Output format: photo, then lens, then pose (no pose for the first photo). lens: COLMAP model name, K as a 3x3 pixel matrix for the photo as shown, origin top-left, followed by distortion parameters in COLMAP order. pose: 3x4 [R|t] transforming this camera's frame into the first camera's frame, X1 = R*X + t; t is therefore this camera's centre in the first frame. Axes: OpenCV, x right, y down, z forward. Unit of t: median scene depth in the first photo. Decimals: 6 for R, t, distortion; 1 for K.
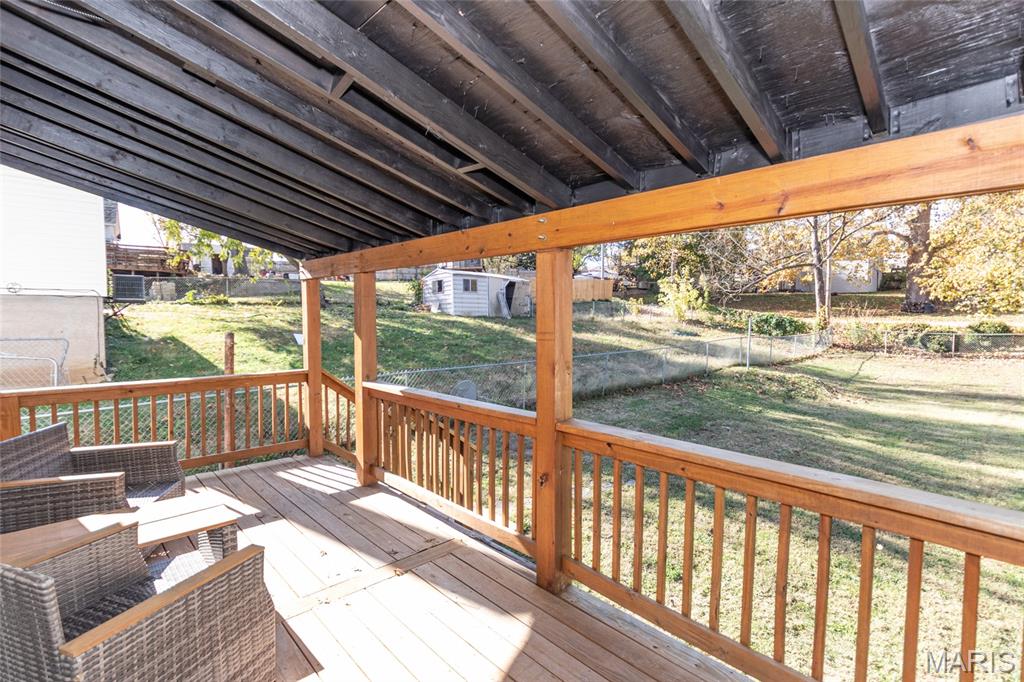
lens RADIAL K [[483.4, 0, 517.2], [0, 483.4, 338.6], [0, 0, 1]] dist [-0.005672, 0.000187]
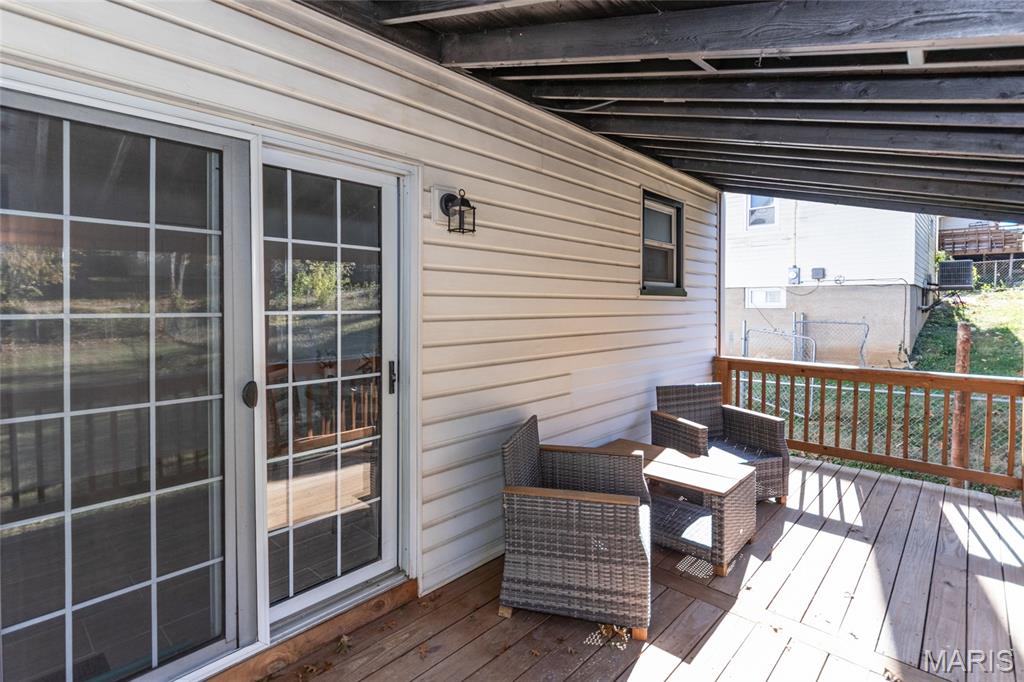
lens RADIAL K [[483.4, 0, 511.7], [0, 483.4, 309.5], [0, 0, 1]] dist [-0.005672, 0.000187]
pose [[0.071113, 0.013946, -0.997371, 0.181595], [-0.049941, 0.998698, 0.010404, -0.005791], [0.996217, 0.049070, 0.071717, 0.186862]]
